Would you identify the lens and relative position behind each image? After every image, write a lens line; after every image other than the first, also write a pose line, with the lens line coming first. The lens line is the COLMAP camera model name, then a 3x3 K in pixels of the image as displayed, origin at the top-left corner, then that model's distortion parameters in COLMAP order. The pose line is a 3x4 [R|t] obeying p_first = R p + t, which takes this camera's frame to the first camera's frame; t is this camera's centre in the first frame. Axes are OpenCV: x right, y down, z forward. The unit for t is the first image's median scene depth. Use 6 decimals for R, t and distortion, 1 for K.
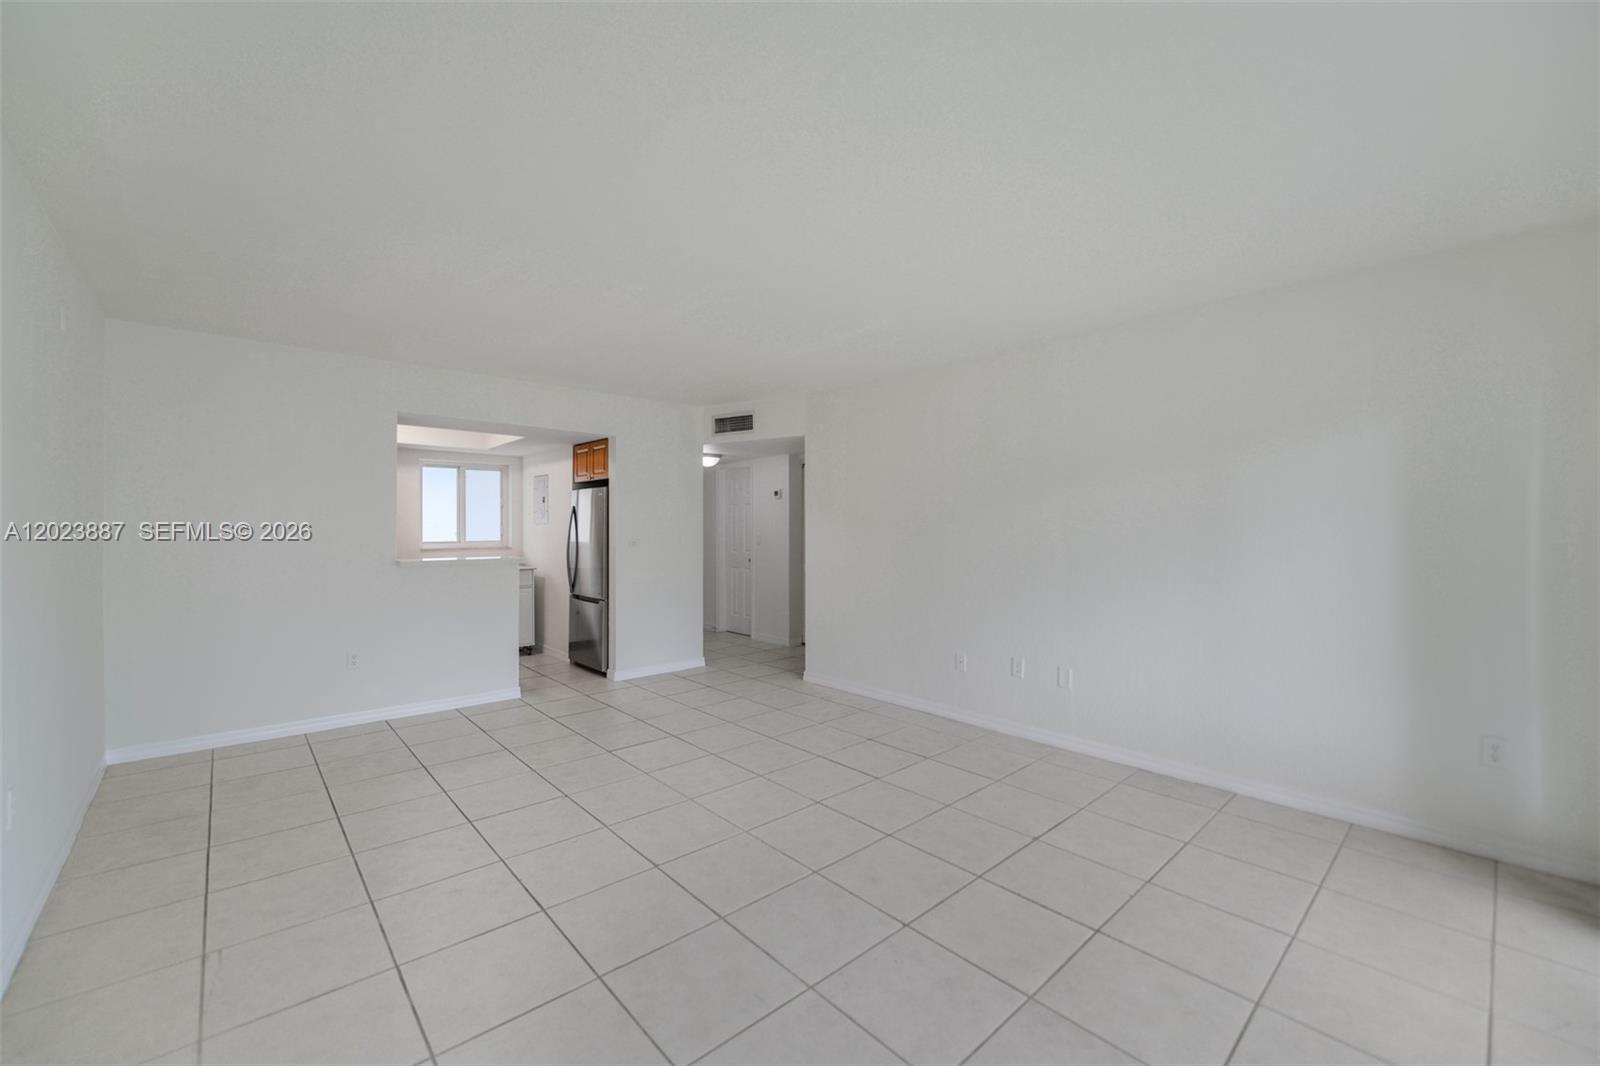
lens RADIAL K [[633.2, 0, 786.7], [0, 633.2, 535.5], [0, 0, 1]] dist [0.002262, -0.000947]
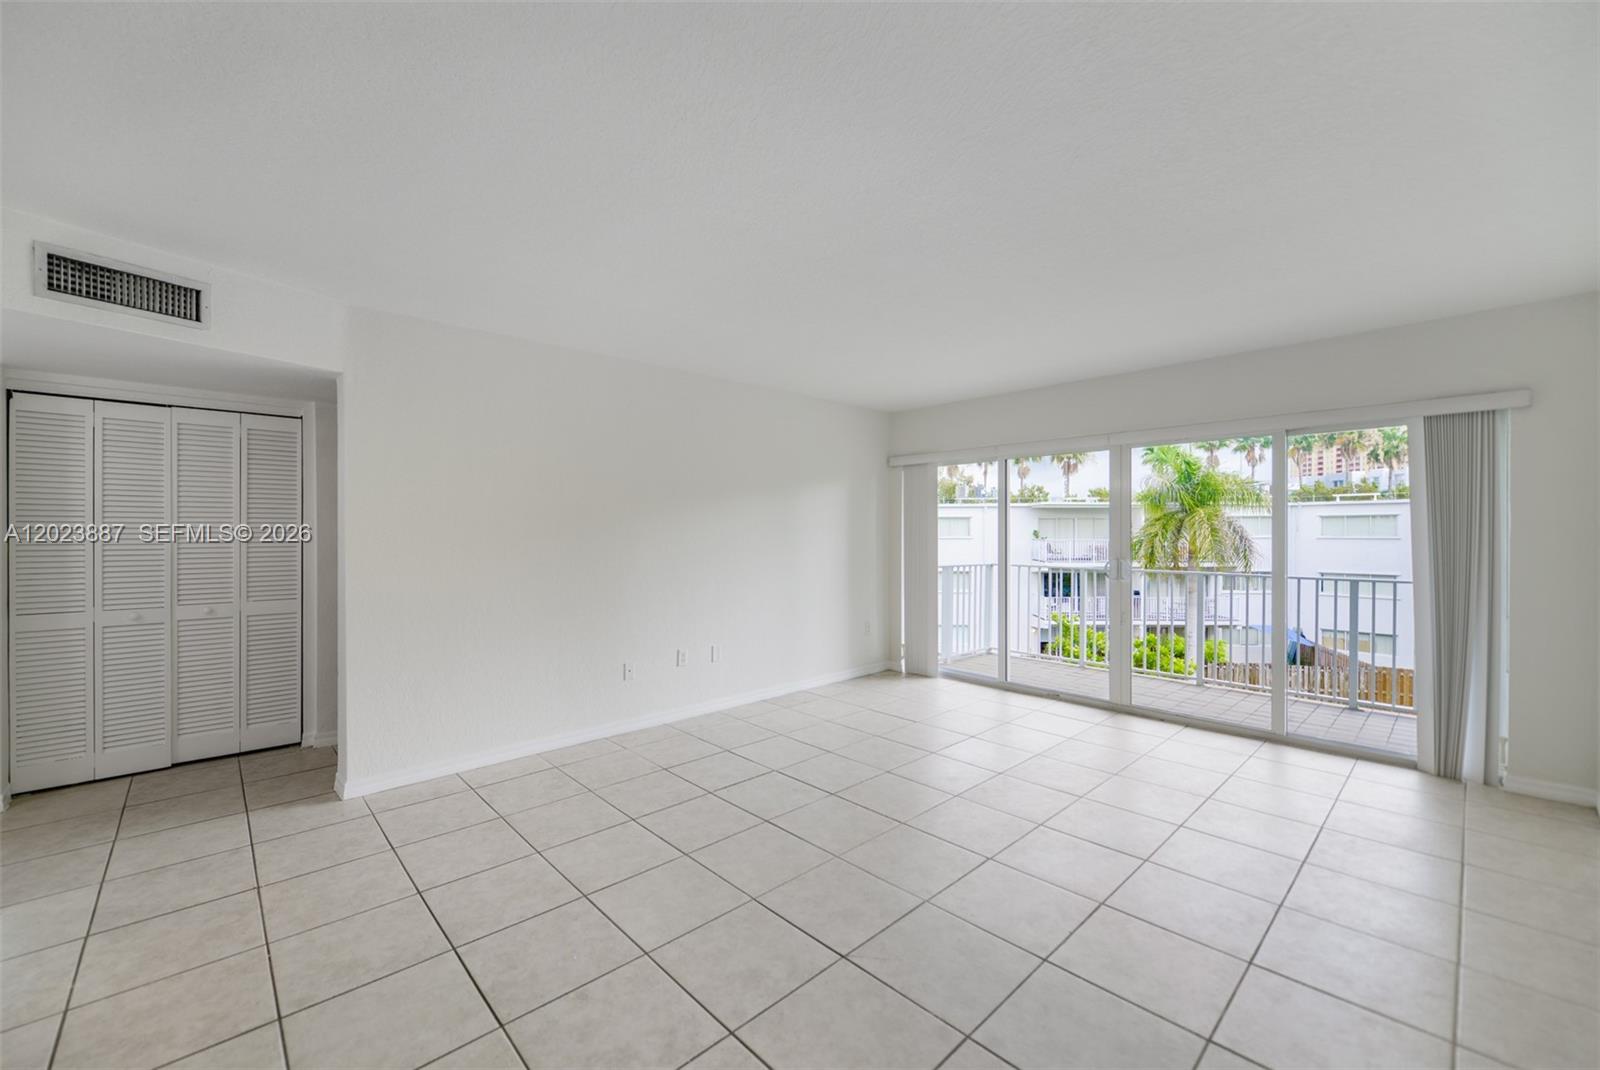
lens RADIAL K [[633.2, 0, 789.4], [0, 633.2, 542.3], [0, 0, 1]] dist [0.002262, -0.000947]
pose [[-0.025631, -0.015129, 0.999557, -0.463190], [0.011024, 0.999820, 0.015415, -0.008006], [-0.999611, 0.011415, -0.025460, 0.506752]]
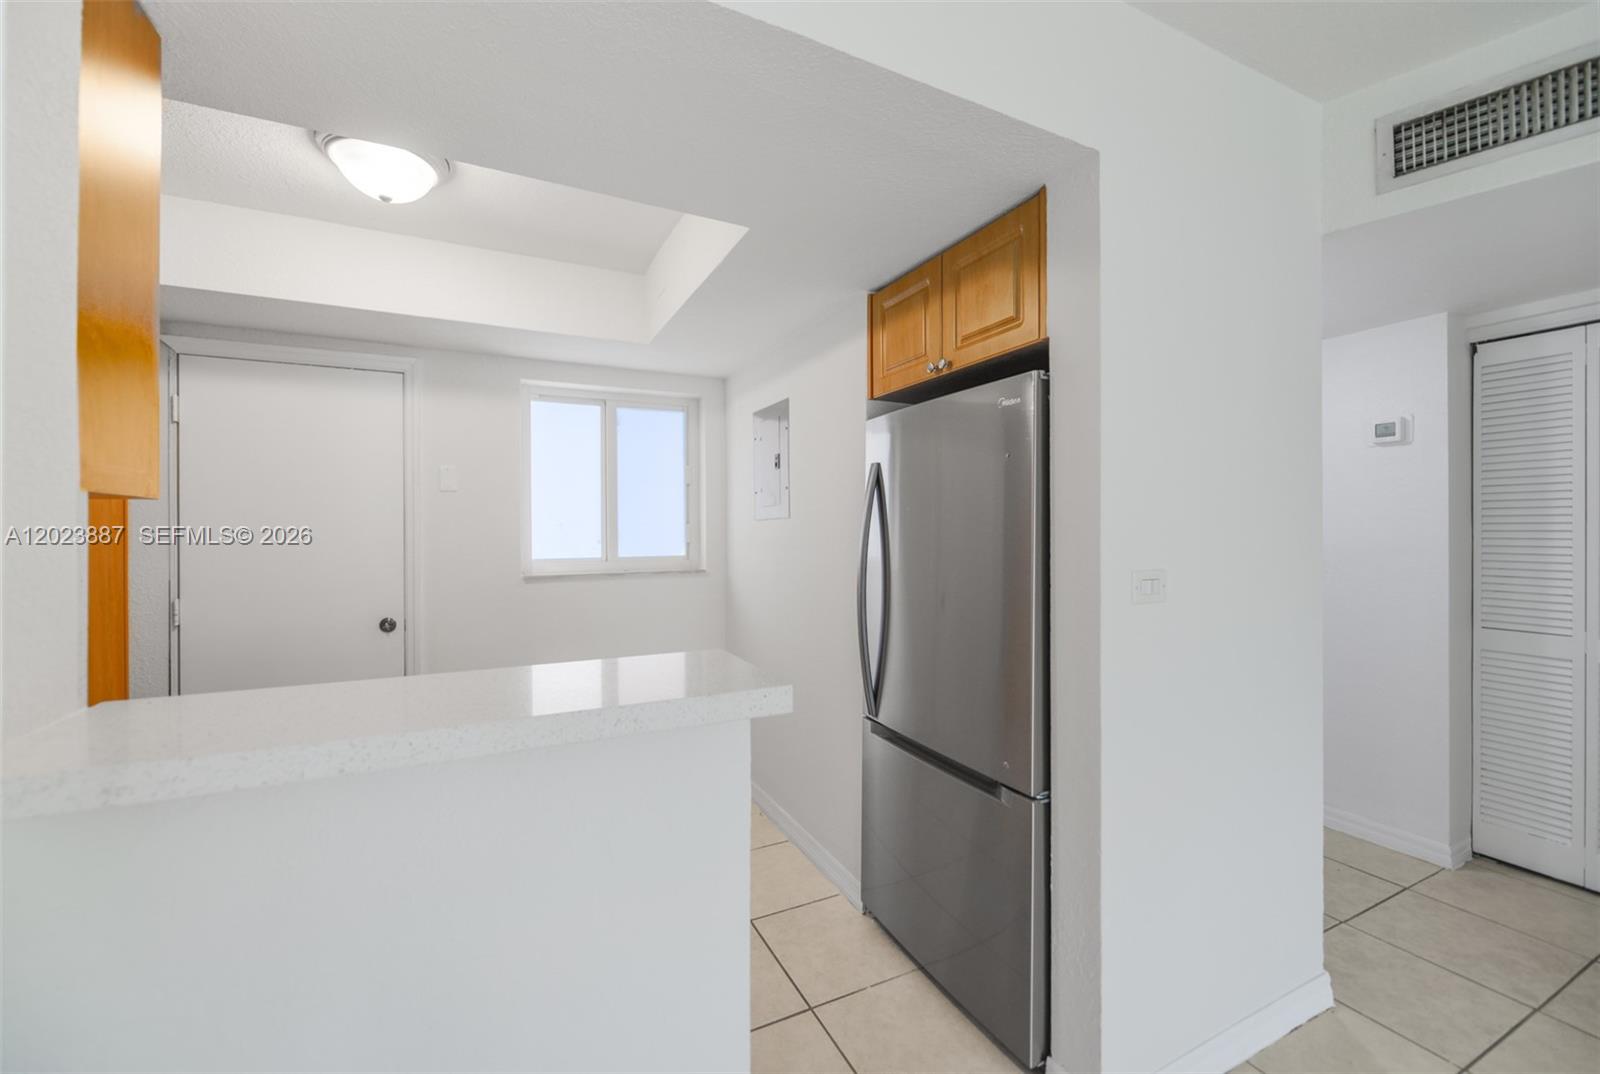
lens RADIAL K [[633.2, 0, 792.2], [0, 633.2, 528.9], [0, 0, 1]] dist [0.002262, -0.000947]
pose [[0.962156, -0.006741, -0.272414, -0.261527], [0.003001, 0.999895, -0.014143, -0.006413], [0.272481, 0.012790, 0.962076, 0.603292]]
